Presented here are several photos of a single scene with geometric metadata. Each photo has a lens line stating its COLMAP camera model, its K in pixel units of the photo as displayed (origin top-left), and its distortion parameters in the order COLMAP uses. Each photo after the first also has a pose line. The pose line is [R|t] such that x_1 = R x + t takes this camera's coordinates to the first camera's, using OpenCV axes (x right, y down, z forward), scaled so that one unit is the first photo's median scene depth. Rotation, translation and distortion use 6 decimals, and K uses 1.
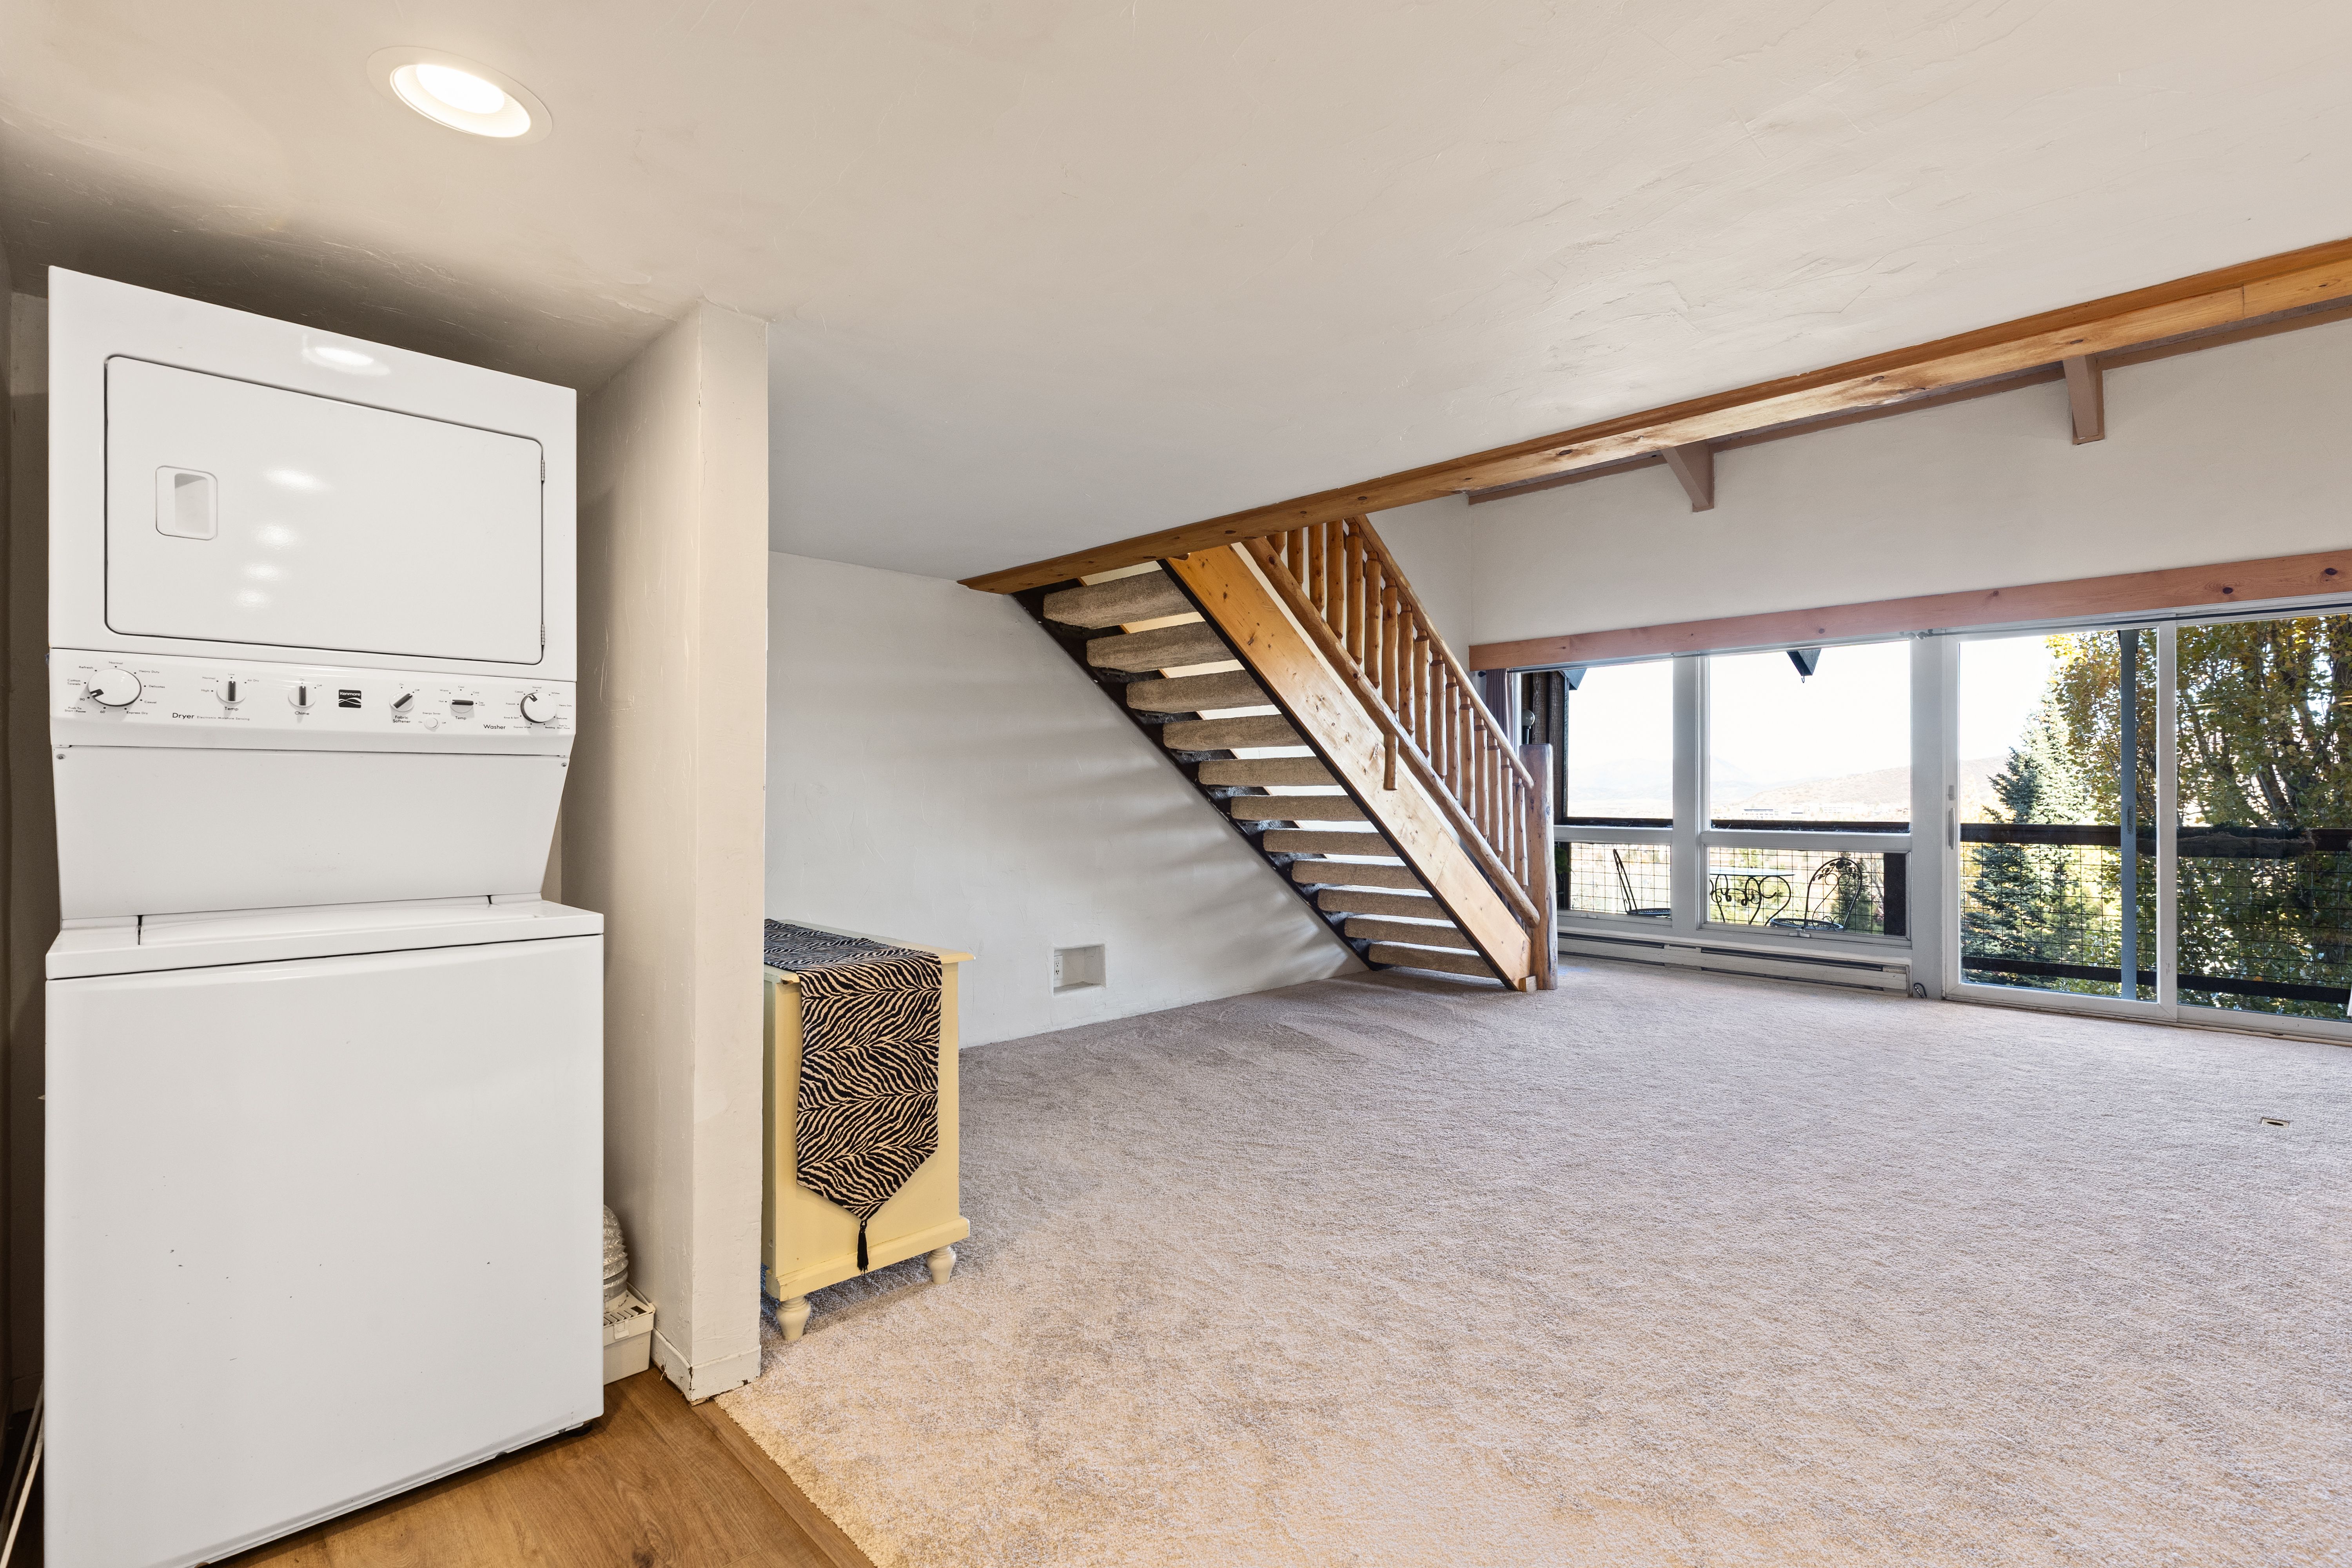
lens RADIAL K [[1067.4, 0, 1188.7], [0, 1067.4, 801.3], [0, 0, 1]] dist [-0.002767, -0.000516]
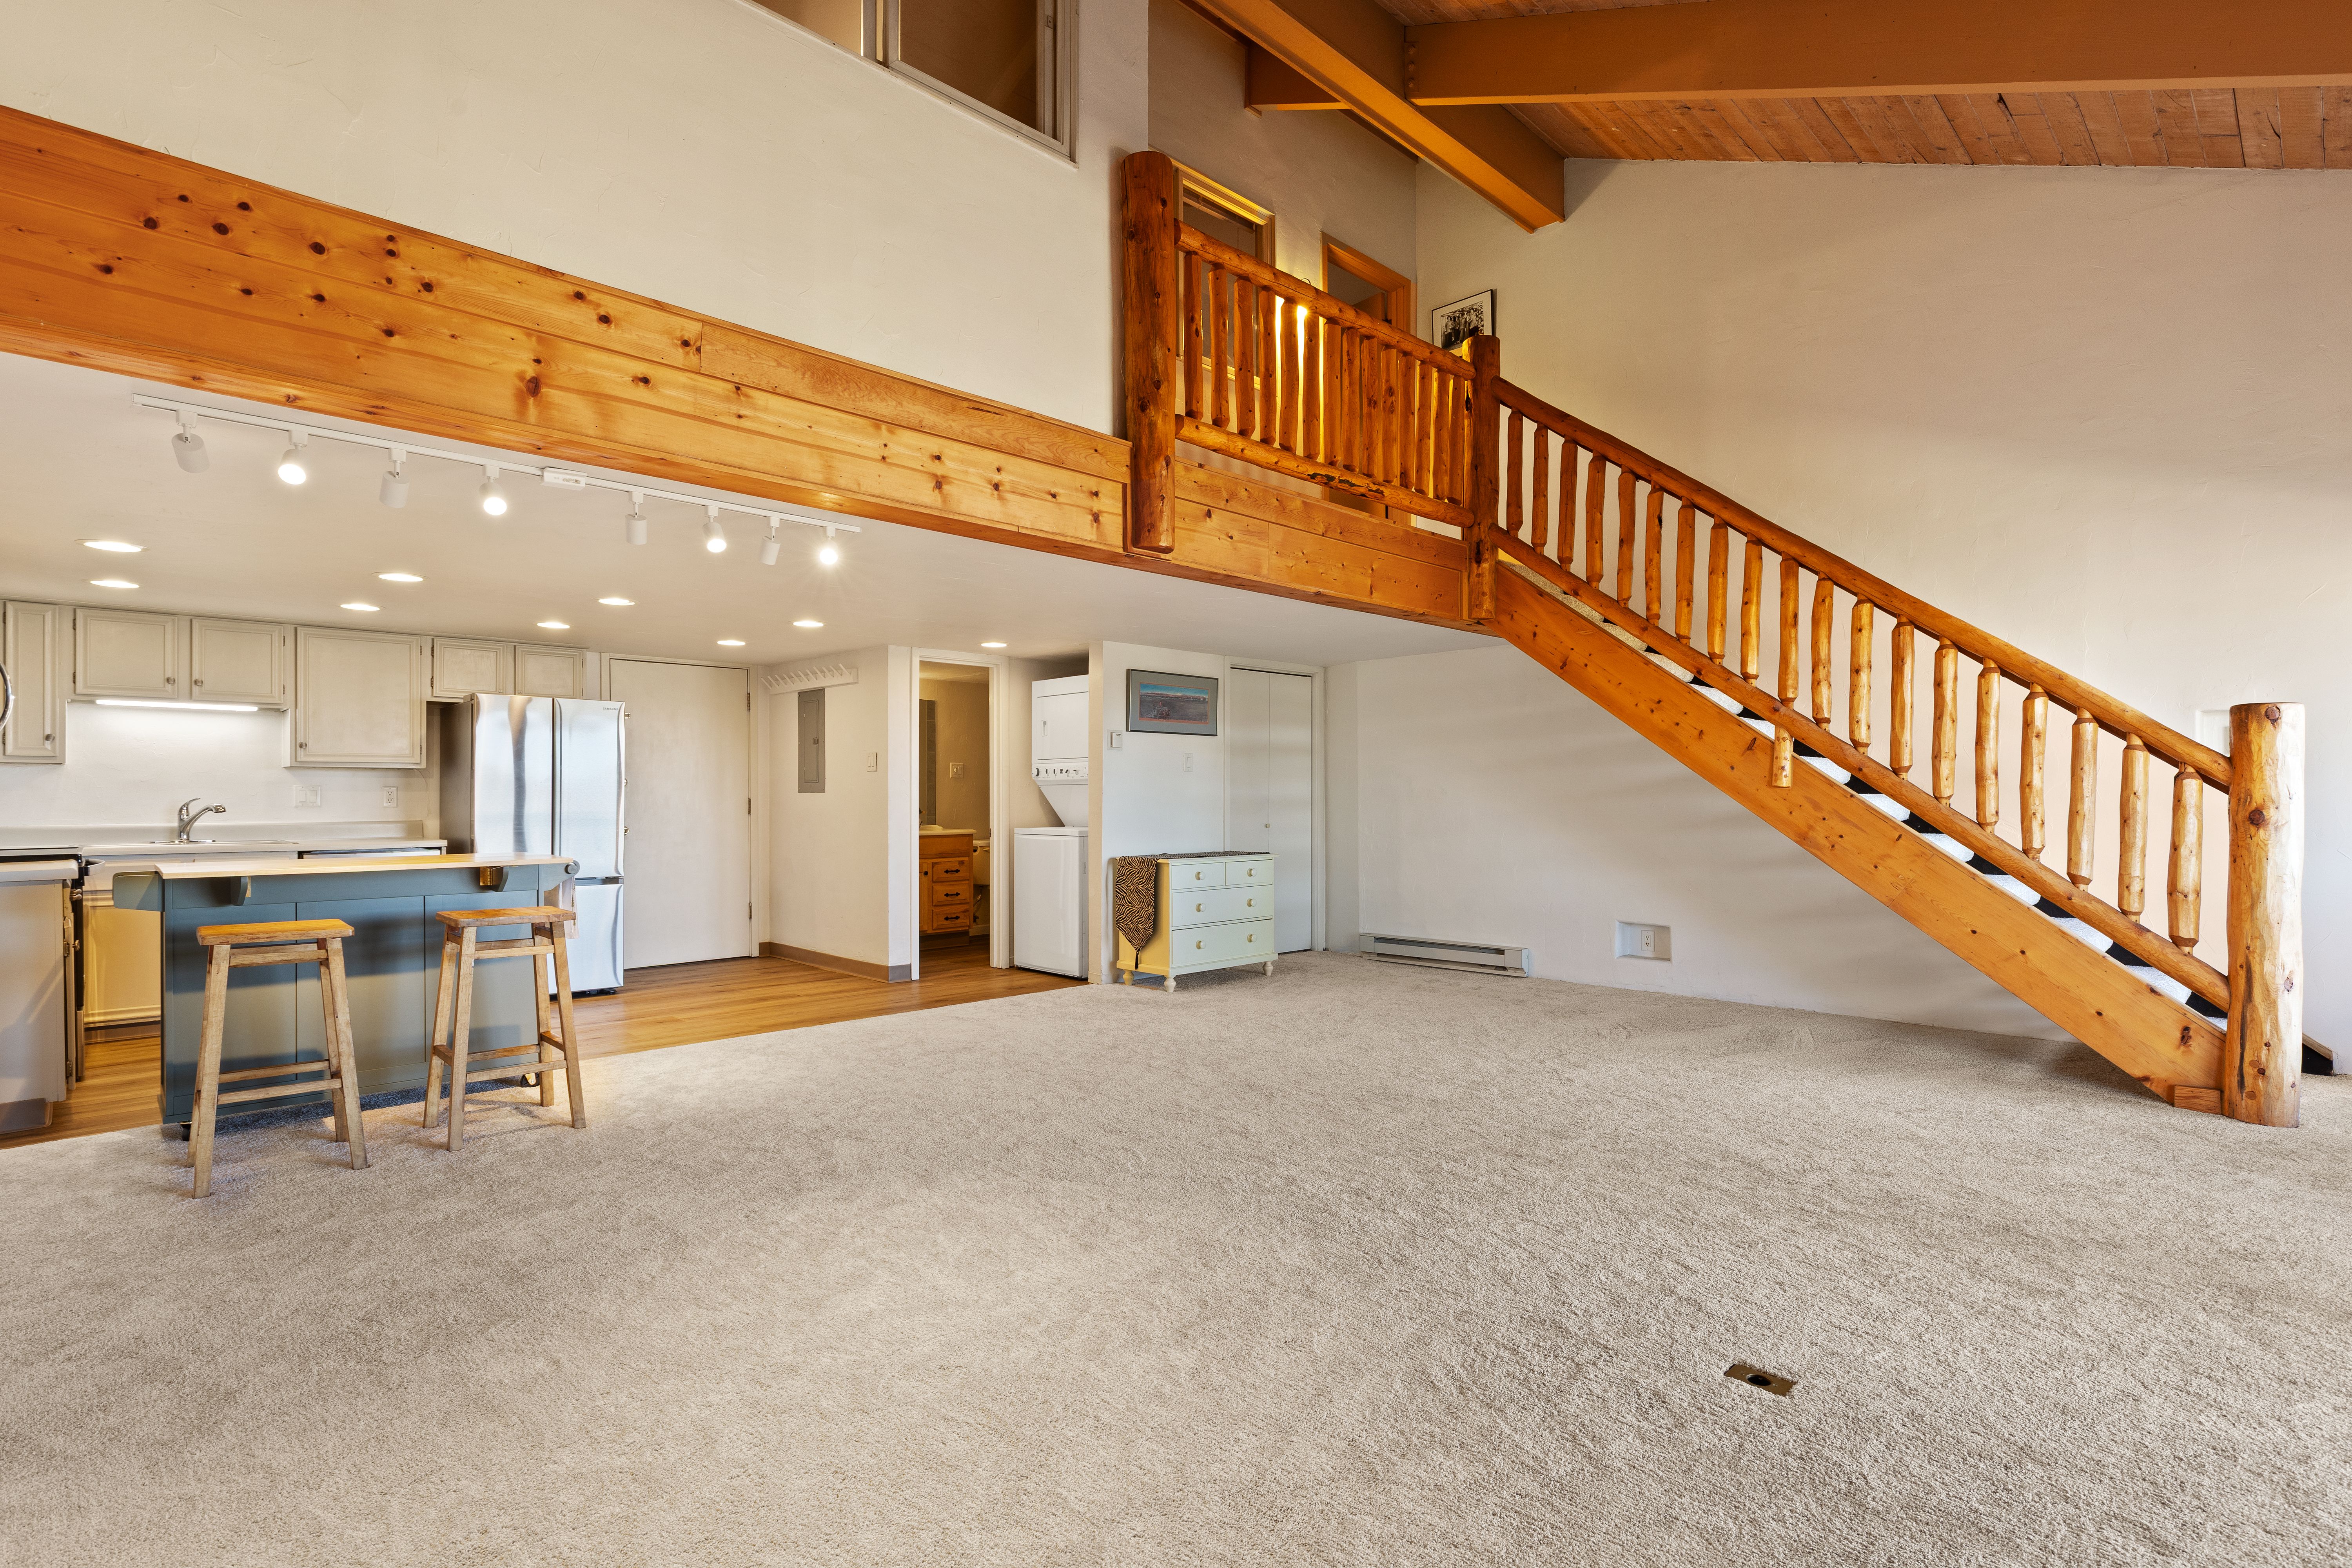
lens RADIAL K [[1133.5, 0, 1176.0], [0, 1133.5, 784.0], [0, 0, 1]] dist [-0.000833, -0.000304]
pose [[-0.014253, -0.011833, -0.999828, 1.023701], [-0.001303, 0.999929, -0.011815, 0.000073], [0.999898, 0.001134, -0.014267, 0.450773]]
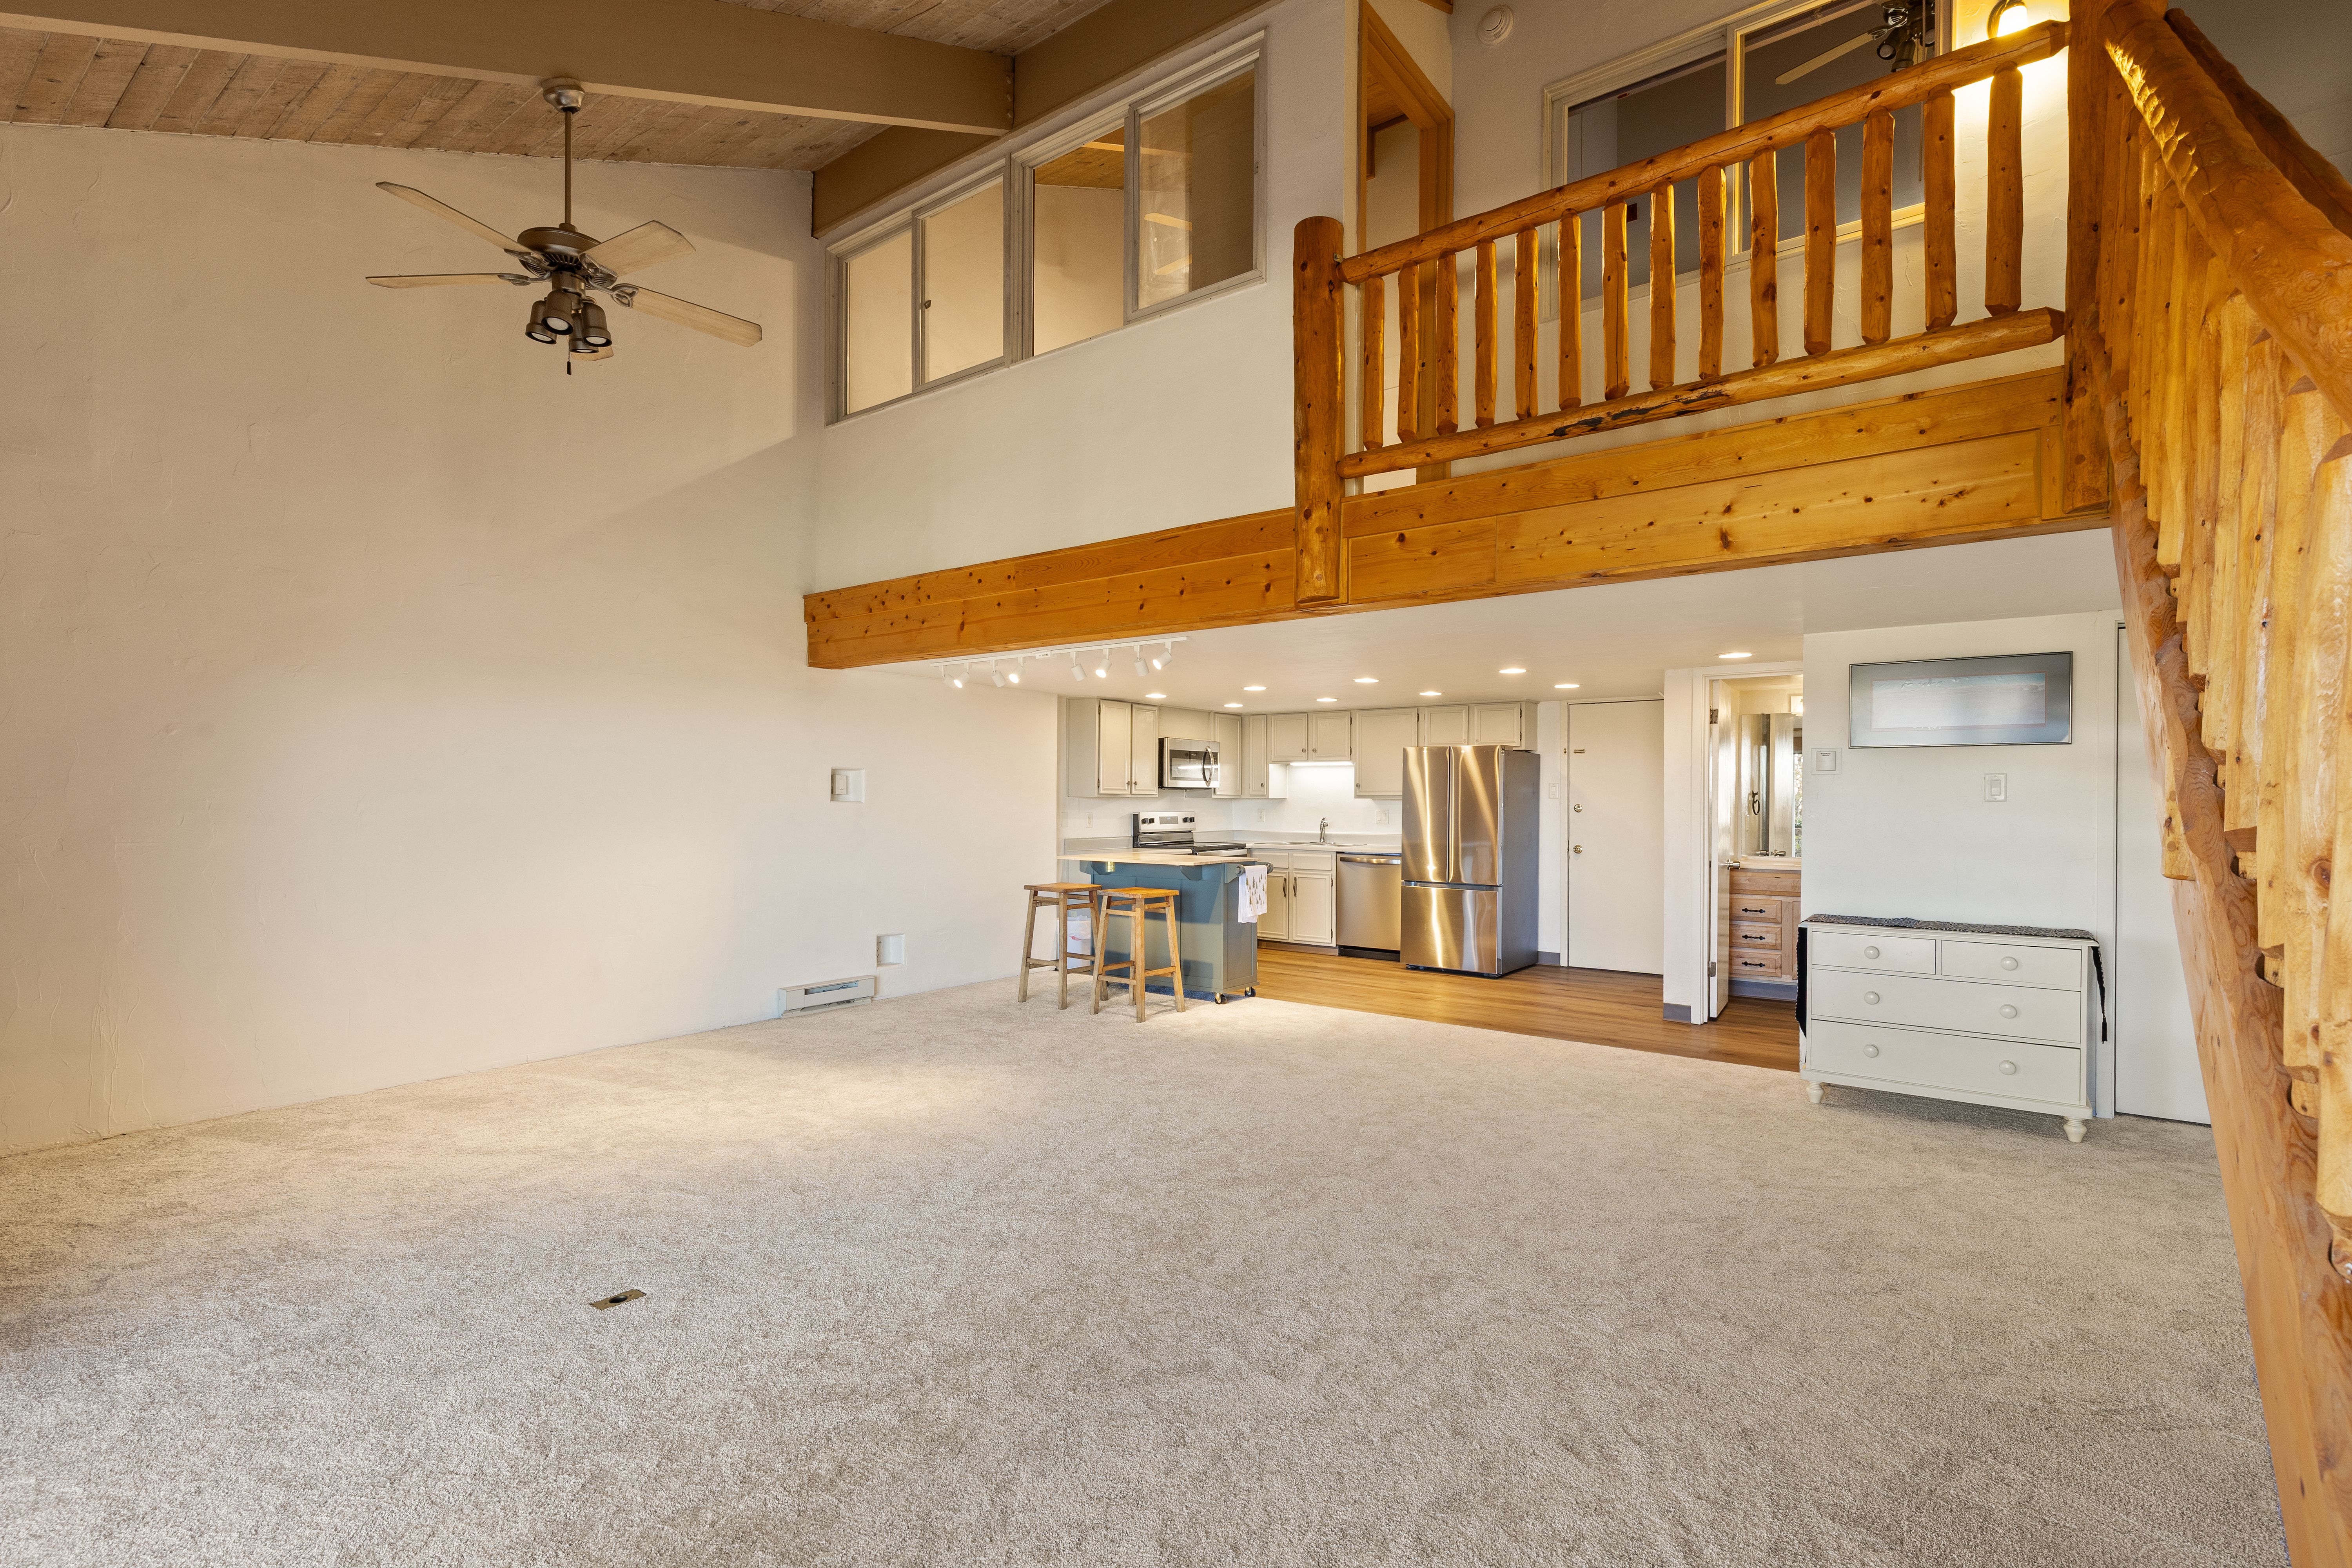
lens RADIAL K [[1067.4, 0, 1188.7], [0, 1067.4, 801.3], [0, 0, 1]] dist [-0.002767, -0.000516]
pose [[-0.988123, -0.006125, -0.153545, 0.479528], [-0.006761, 0.999971, 0.003617, -0.027141], [0.153518, 0.004612, -0.988135, 1.122844]]
